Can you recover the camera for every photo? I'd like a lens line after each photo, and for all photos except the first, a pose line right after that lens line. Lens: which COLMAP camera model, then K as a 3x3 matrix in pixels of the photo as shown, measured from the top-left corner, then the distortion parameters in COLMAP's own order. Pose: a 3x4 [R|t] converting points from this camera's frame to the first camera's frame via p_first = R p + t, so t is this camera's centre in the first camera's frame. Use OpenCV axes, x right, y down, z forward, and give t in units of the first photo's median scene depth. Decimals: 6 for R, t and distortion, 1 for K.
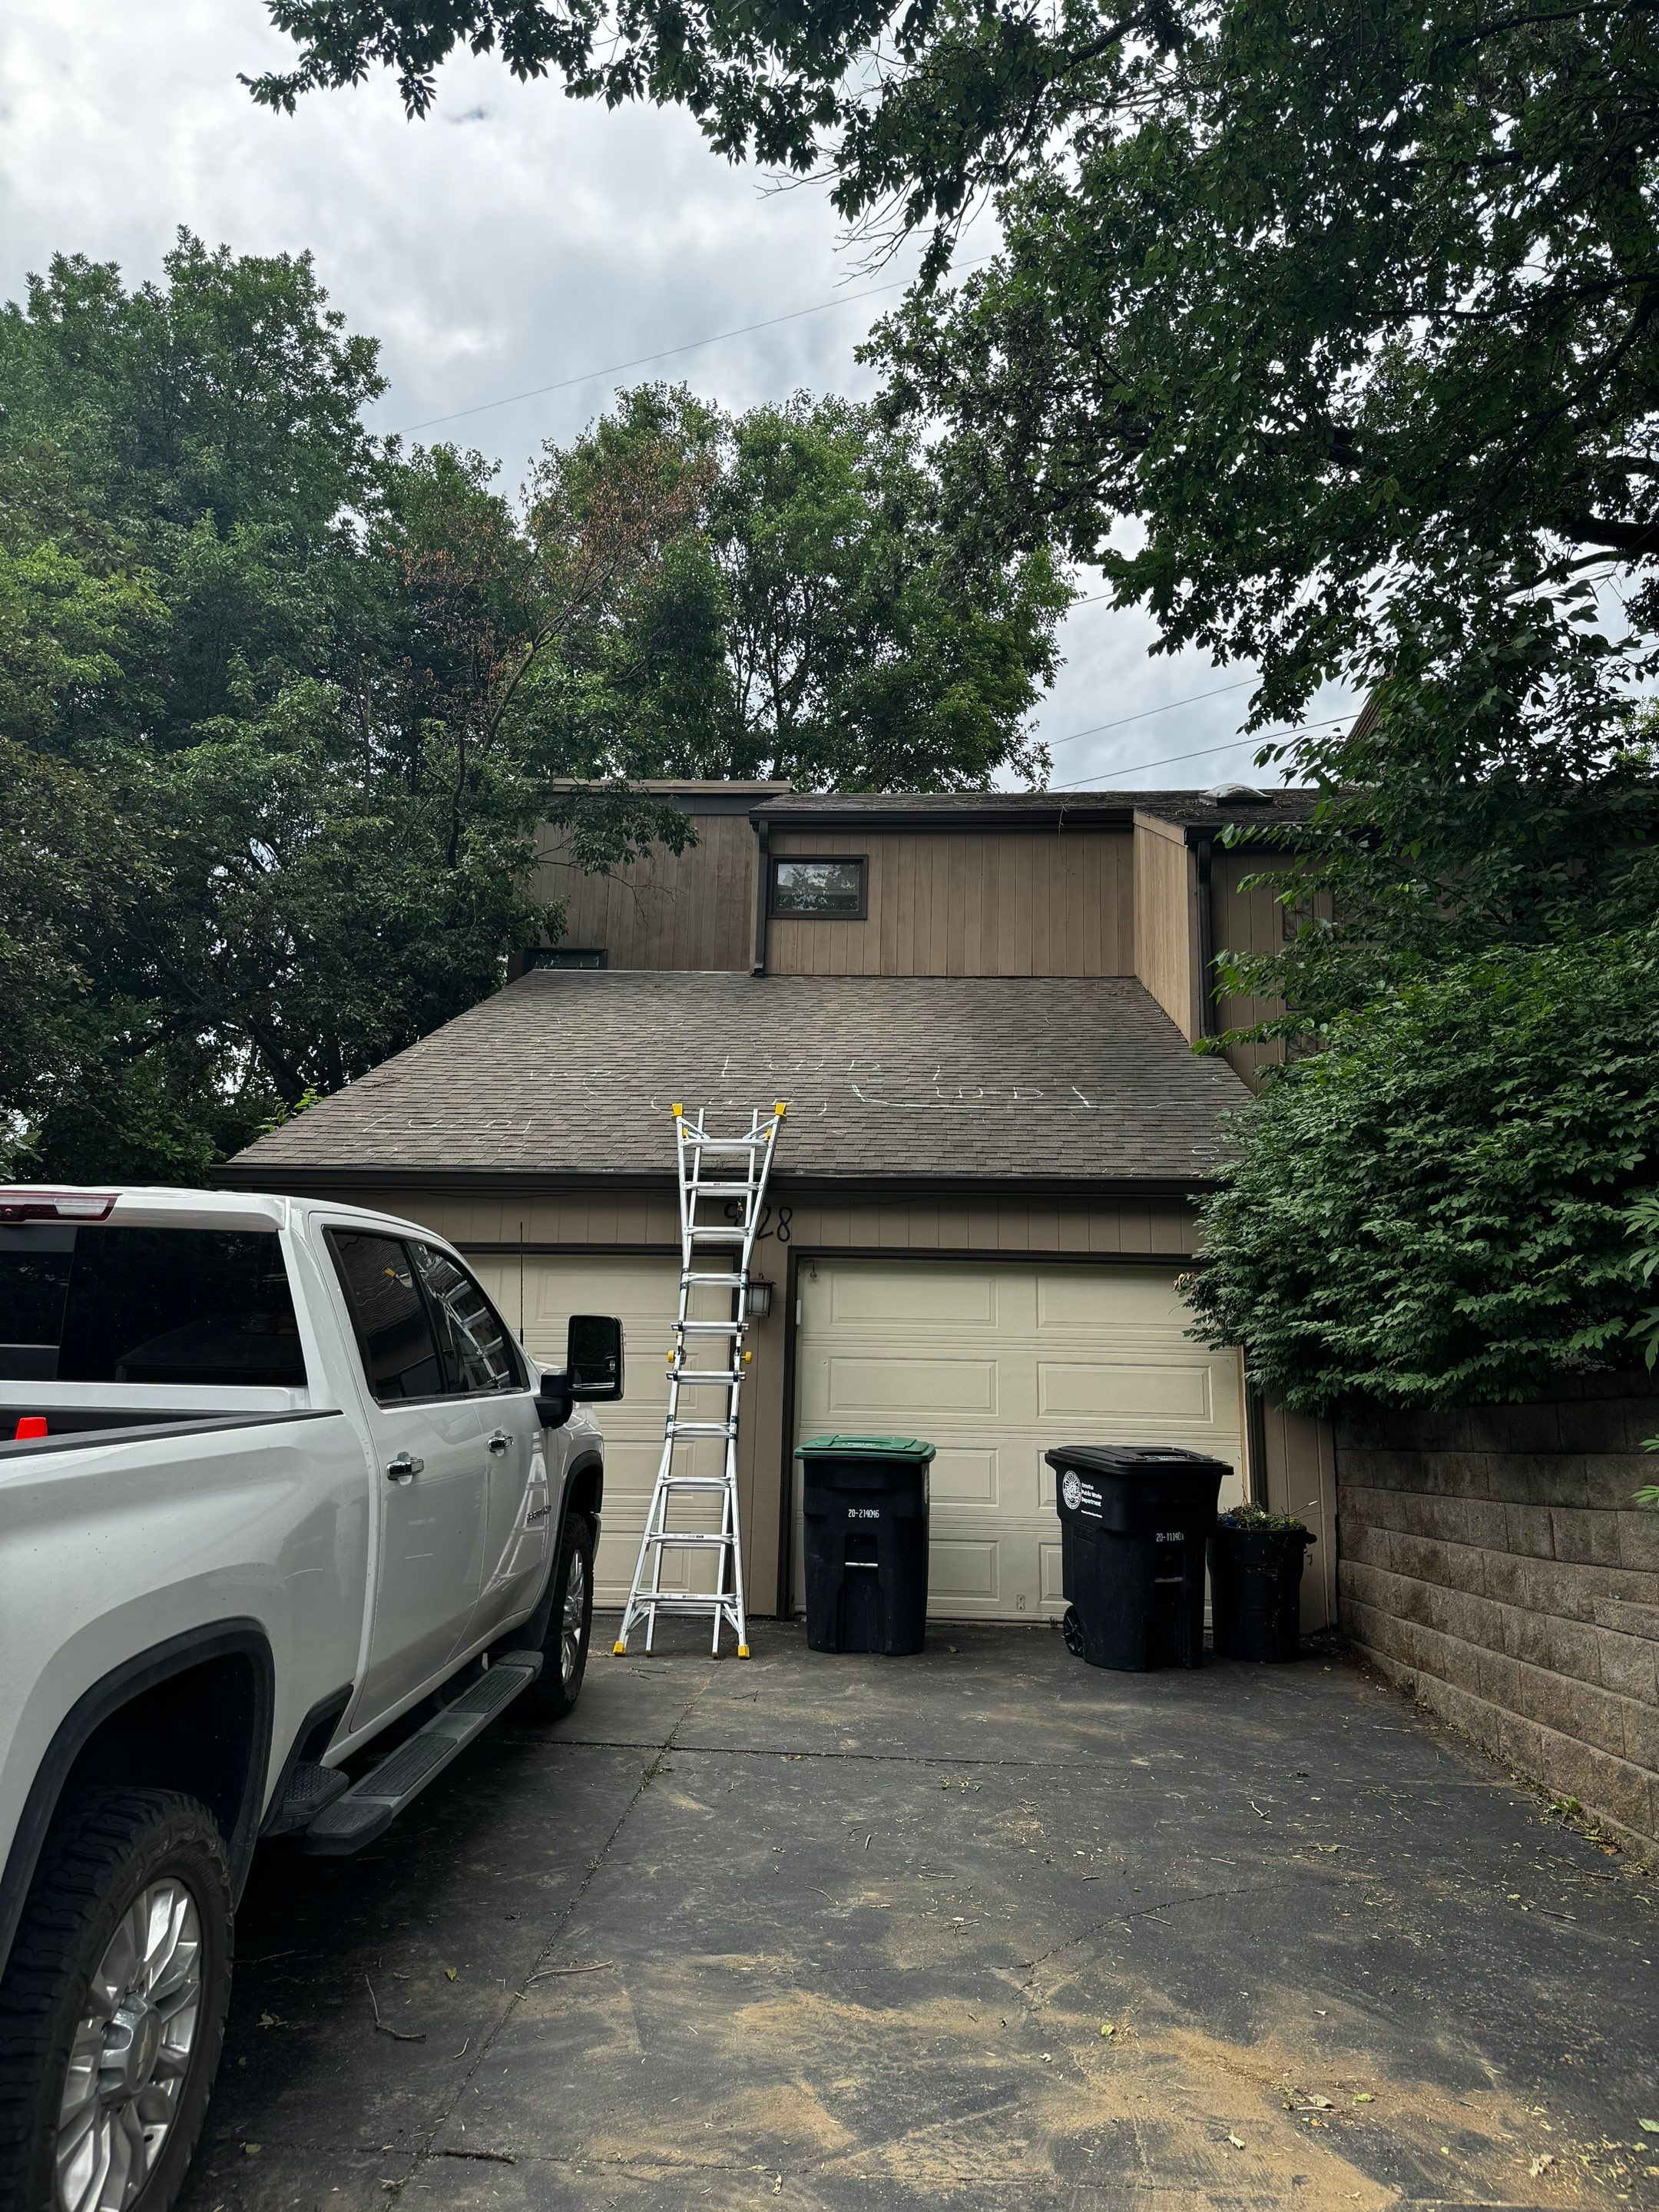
lens RADIAL K [[1546.2, 0, 829.5], [0, 1546.2, 1106.0], [0, 0, 1]] dist [0.077642, 0.000856]
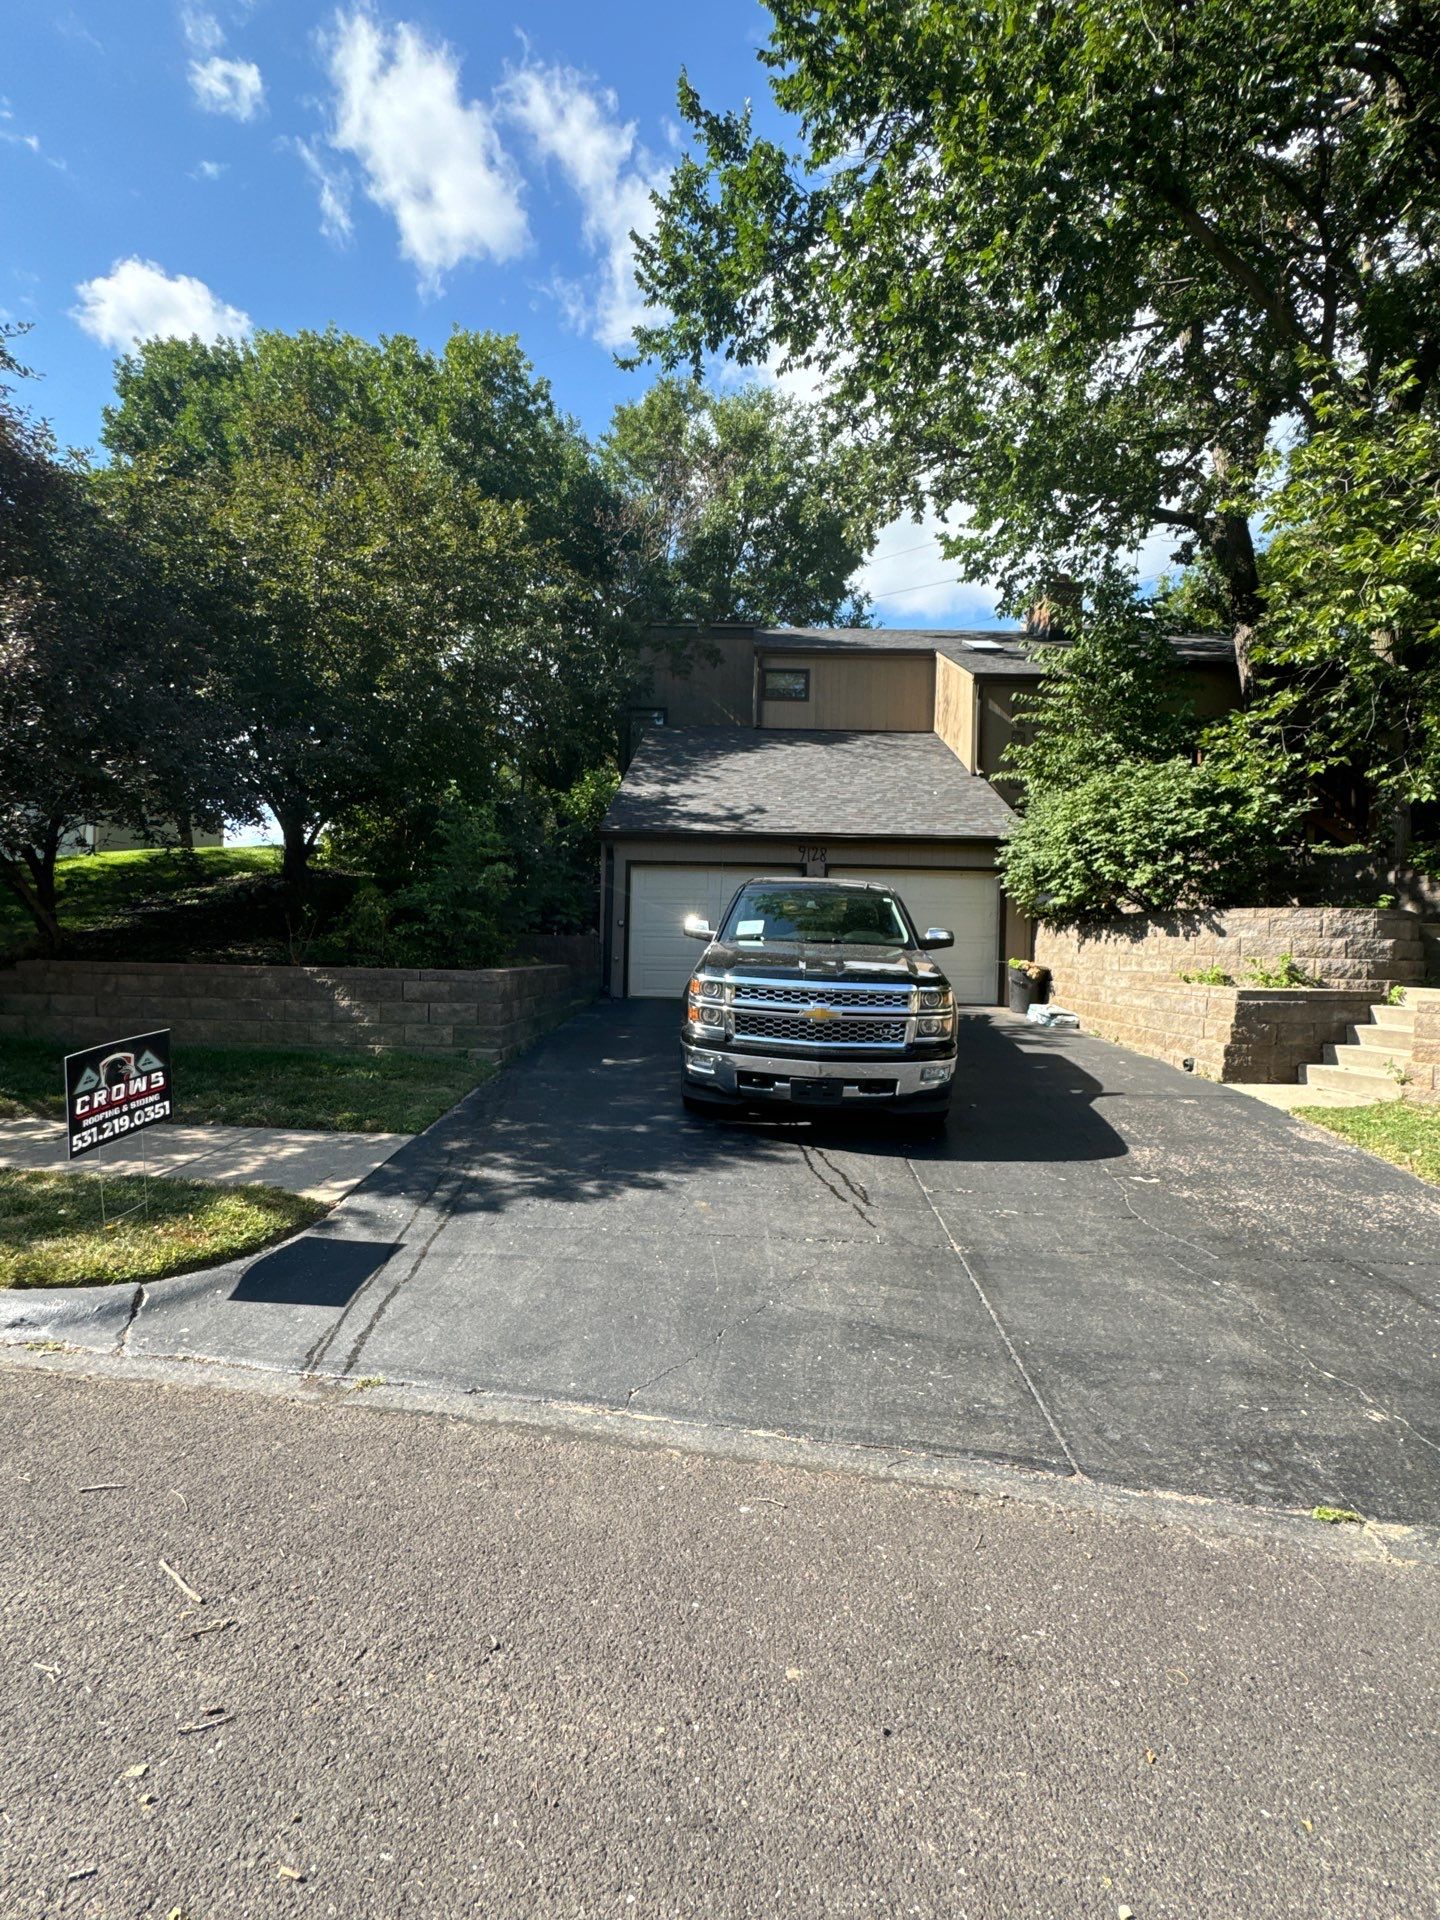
lens RADIAL K [[861.2, 0, 720.0], [0, 861.2, 960.0], [0, 0, 1]] dist [-0.000202, 0.000251]
pose [[0.999304, -0.002778, 0.037210, -0.137859], [-0.005645, 0.974491, 0.224357, -0.038039], [-0.036884, -0.224411, 0.973796, -0.214958]]
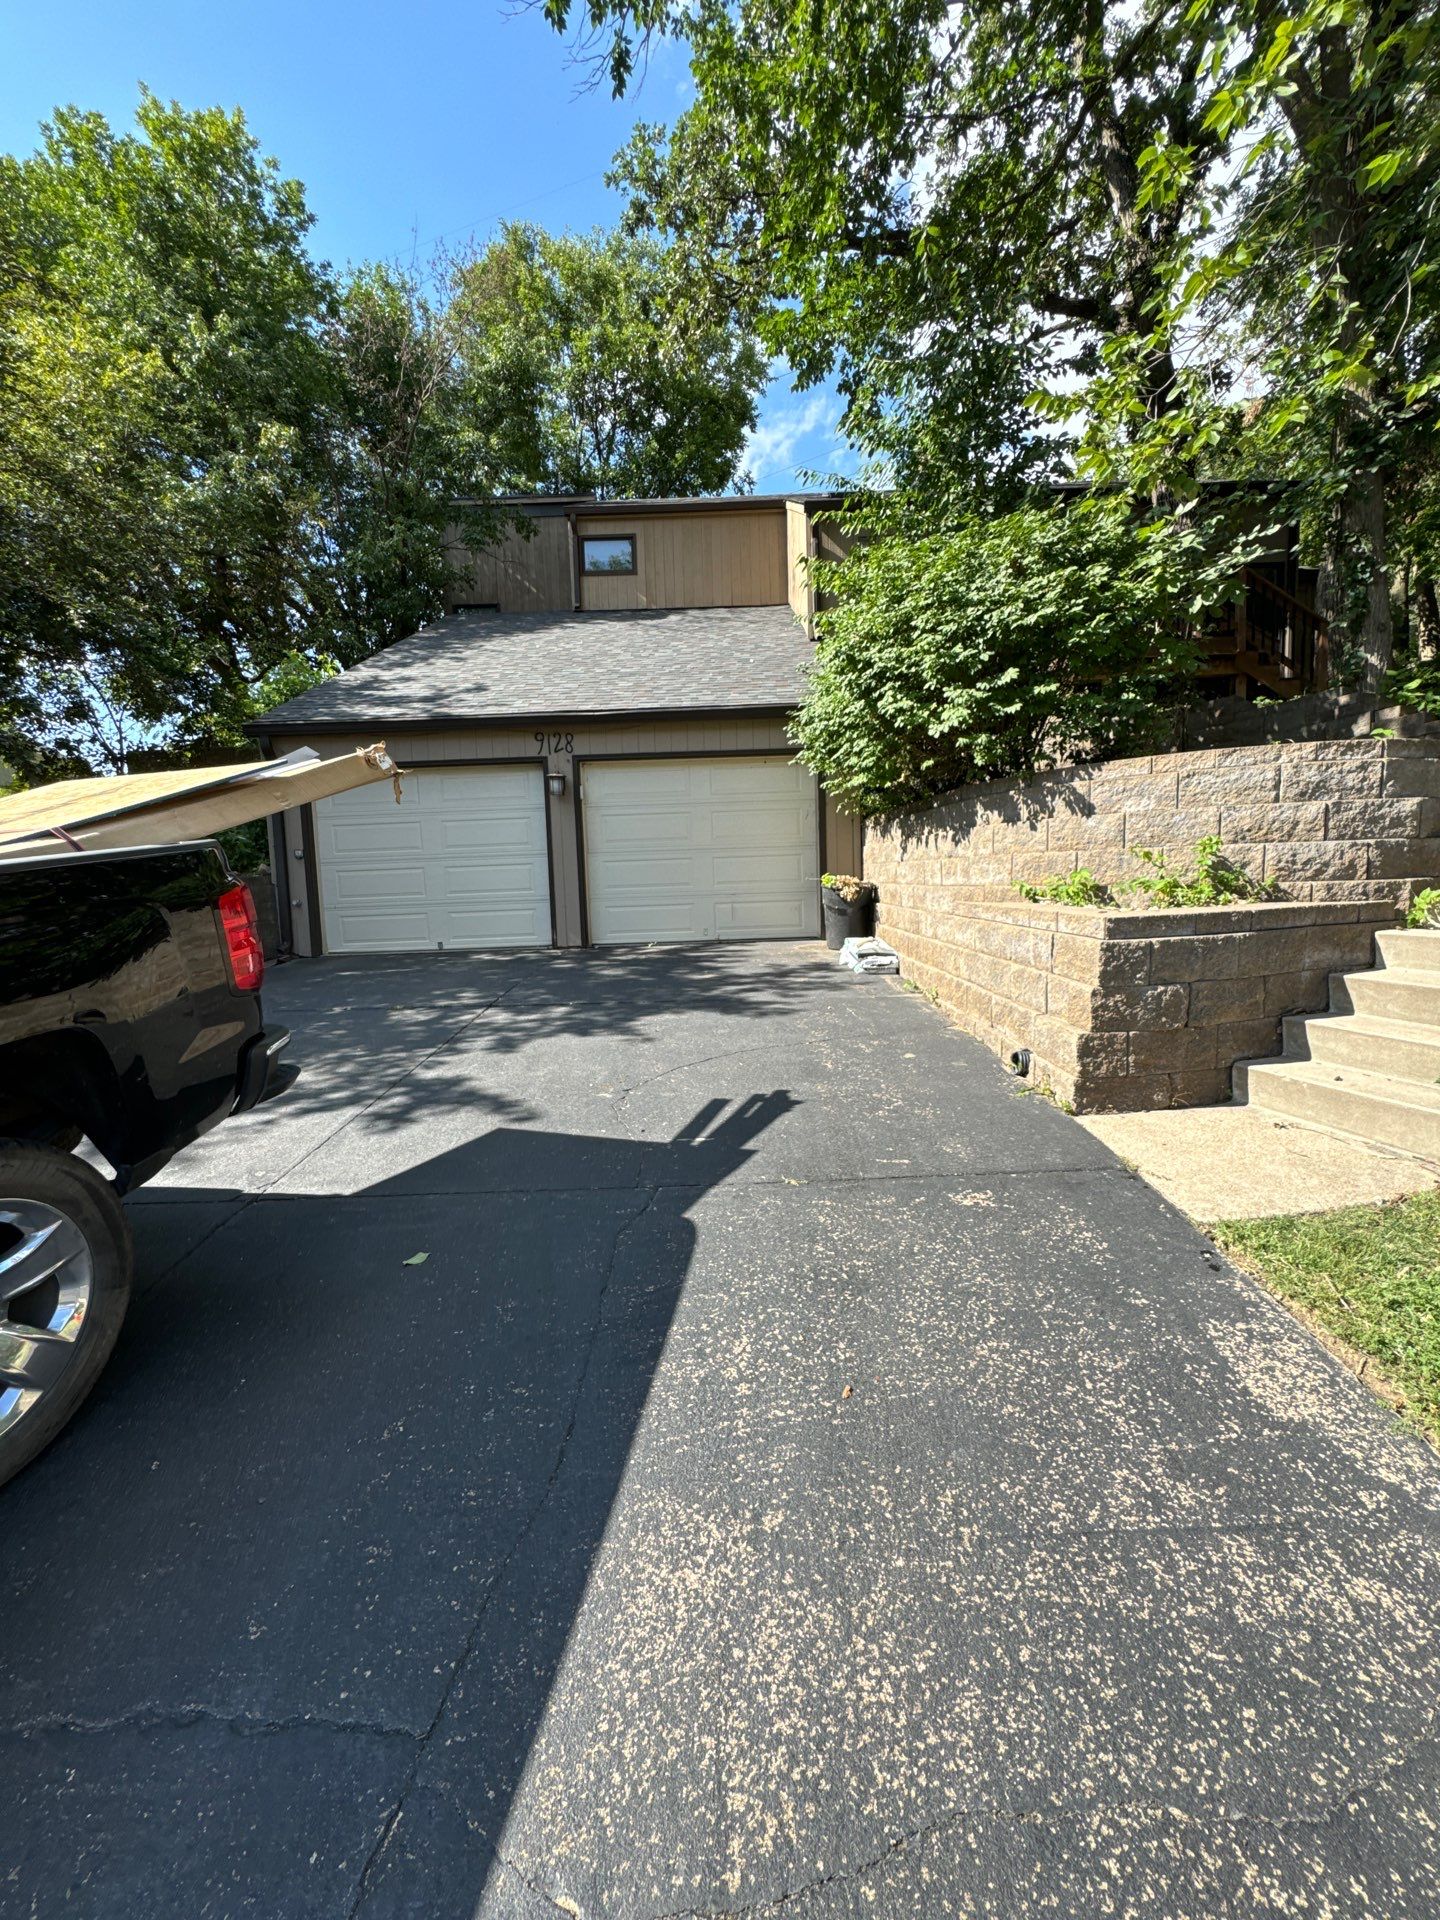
lens RADIAL K [[758.4, 0, 720.0], [0, 758.4, 960.0], [0, 0, 1]] dist [-0.001913, -0.000031]
pose [[0.997163, -0.060876, 0.044263, 0.052278], [0.043851, 0.947841, 0.315712, 0.025854], [-0.061174, -0.312875, 0.947822, 0.044715]]
